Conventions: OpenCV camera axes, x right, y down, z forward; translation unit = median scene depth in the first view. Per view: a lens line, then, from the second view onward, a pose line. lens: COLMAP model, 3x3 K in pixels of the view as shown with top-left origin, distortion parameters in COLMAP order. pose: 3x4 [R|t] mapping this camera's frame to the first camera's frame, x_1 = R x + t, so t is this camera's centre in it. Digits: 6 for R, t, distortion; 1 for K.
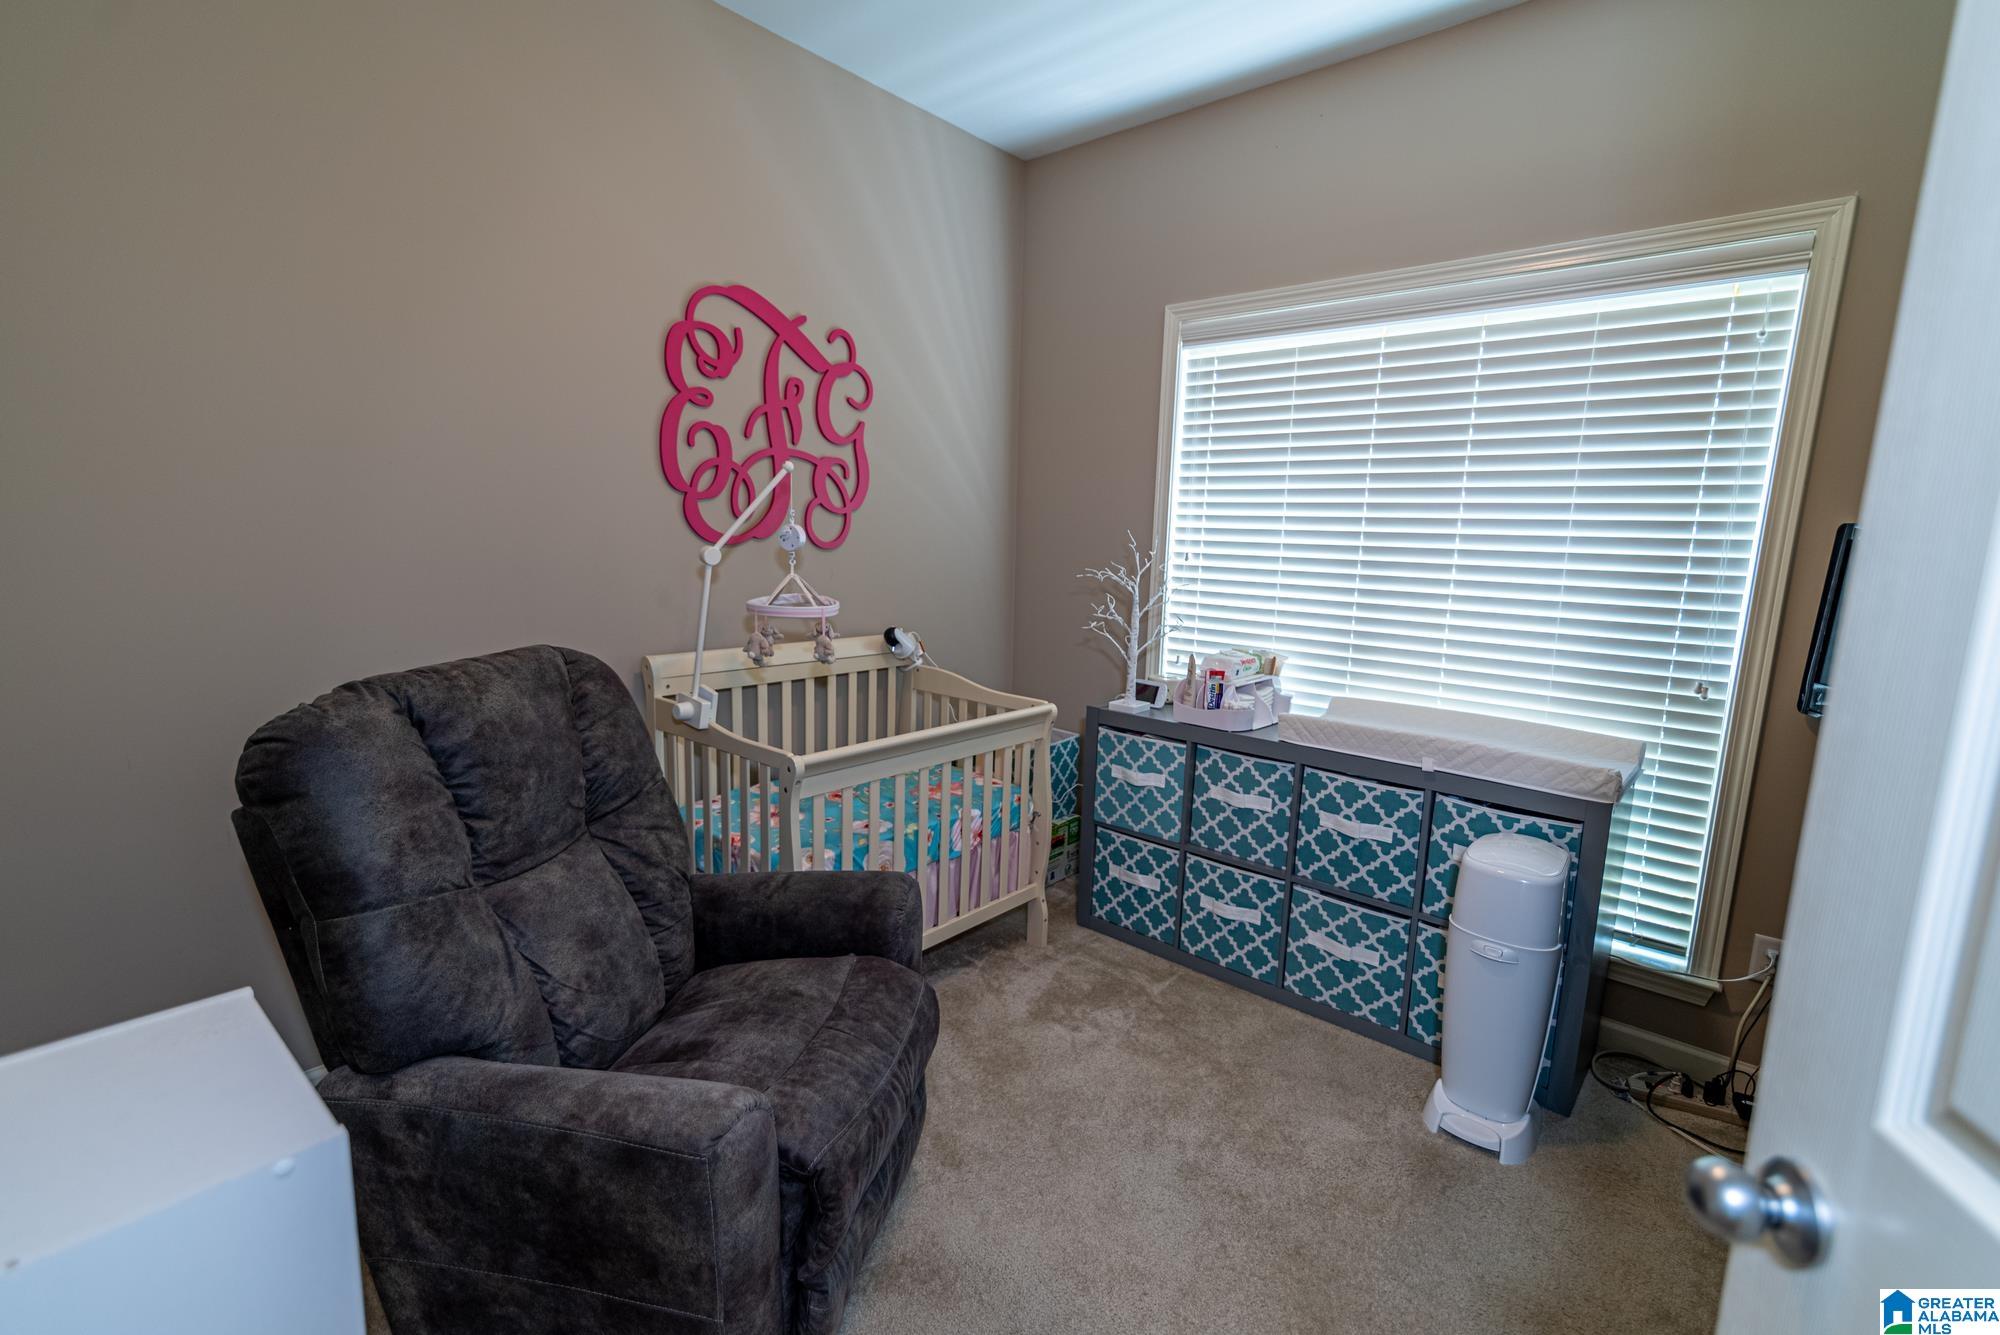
lens RADIAL K [[908.4, 0, 1000.0], [0, 908.4, 667.5], [0, 0, 1]] dist [-0.000321, -0.000289]
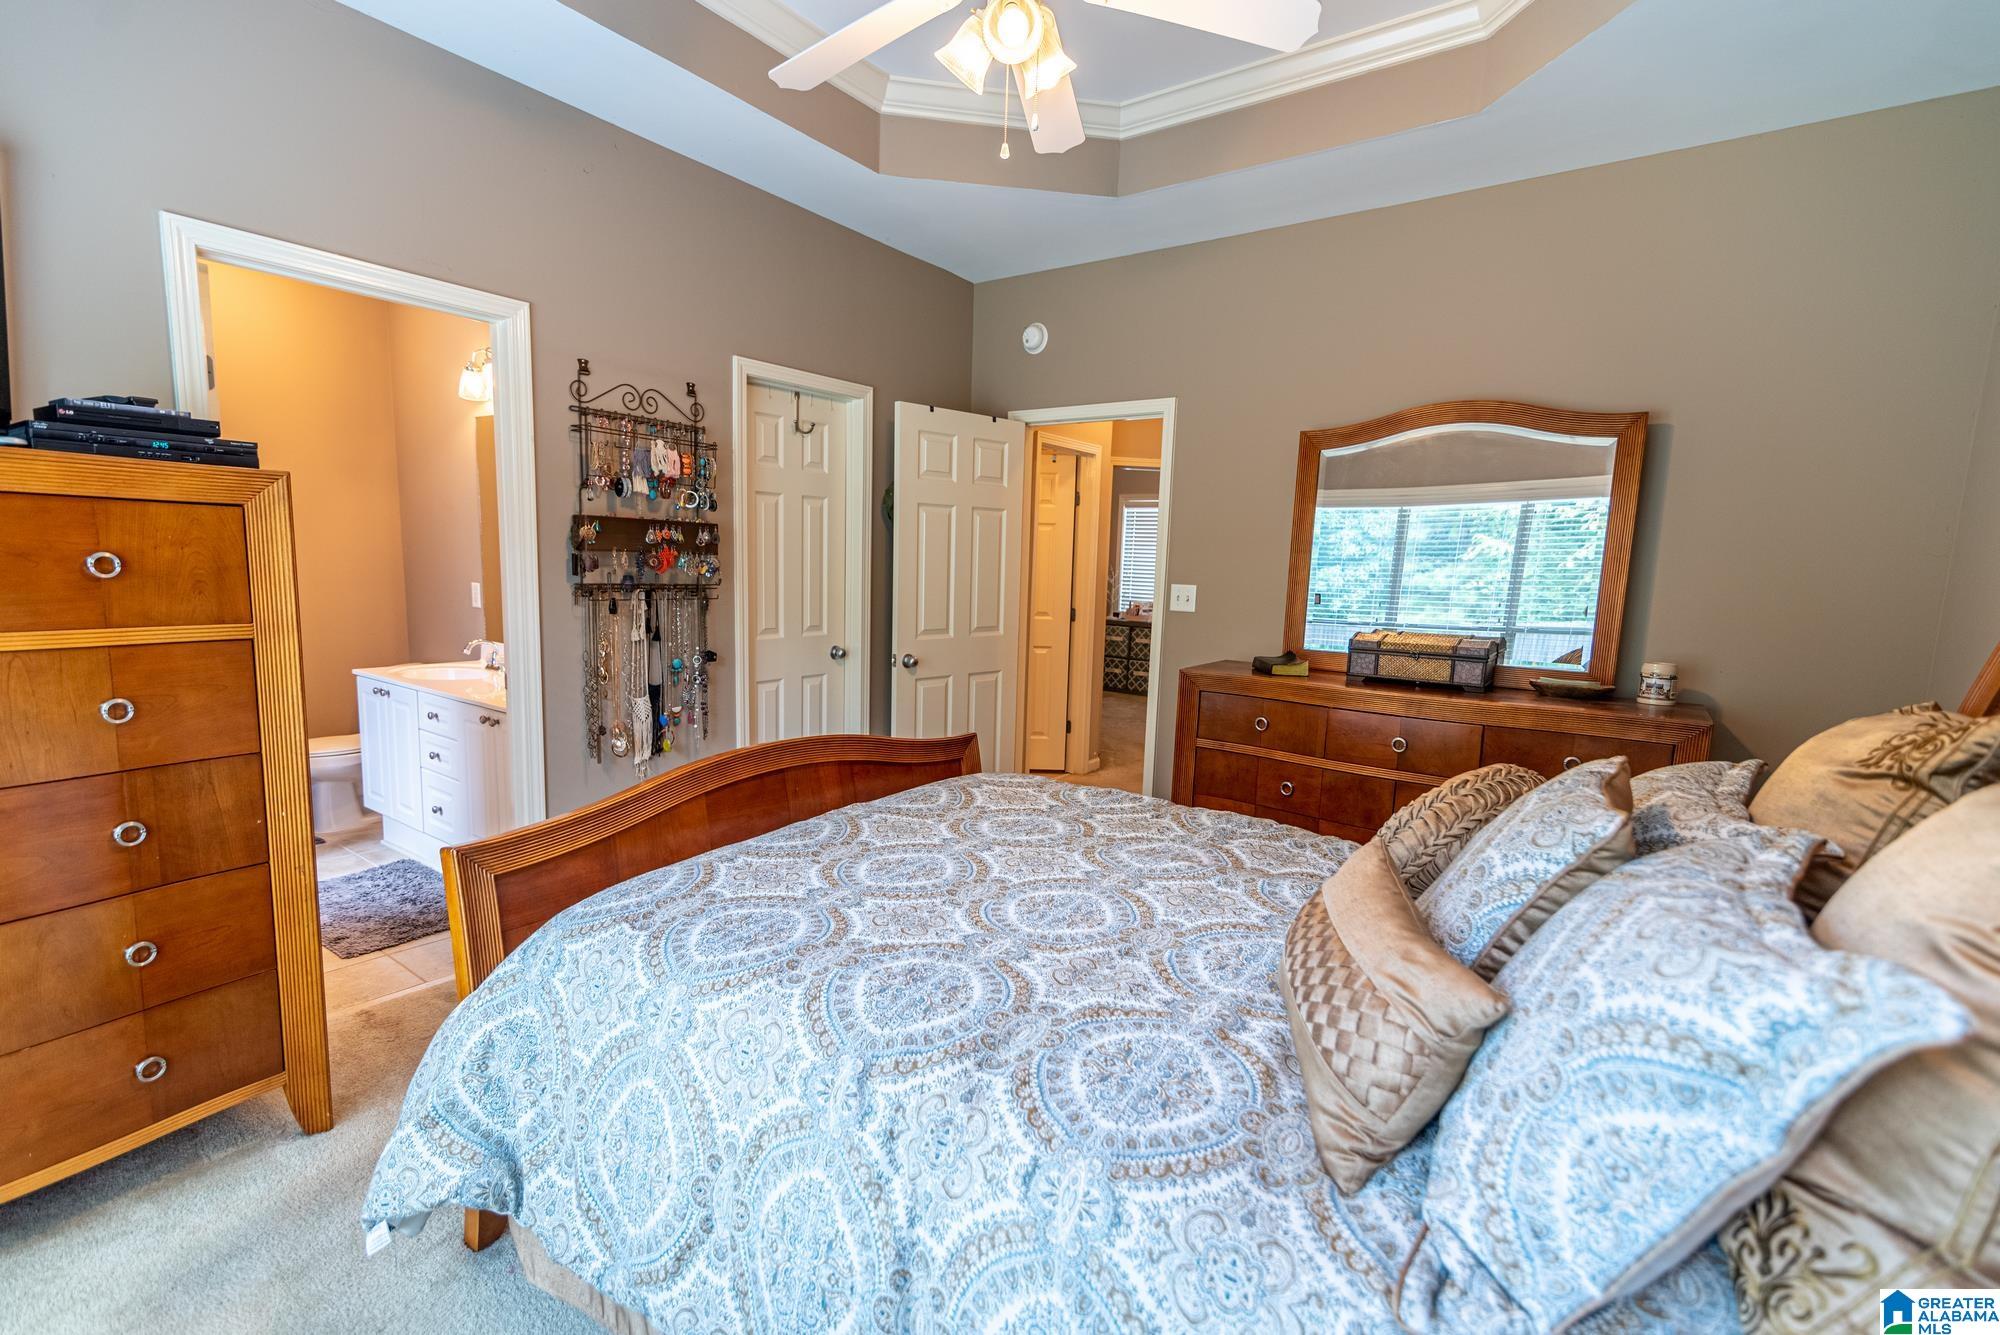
lens RADIAL K [[908.4, 0, 1000.0], [0, 908.4, 667.5], [0, 0, 1]] dist [-0.000321, -0.000289]
pose [[0.993365, -0.002316, 0.114985, -0.668566], [0.005432, 0.999626, -0.026789, 0.320897], [-0.114880, 0.027235, 0.993006, -2.329622]]
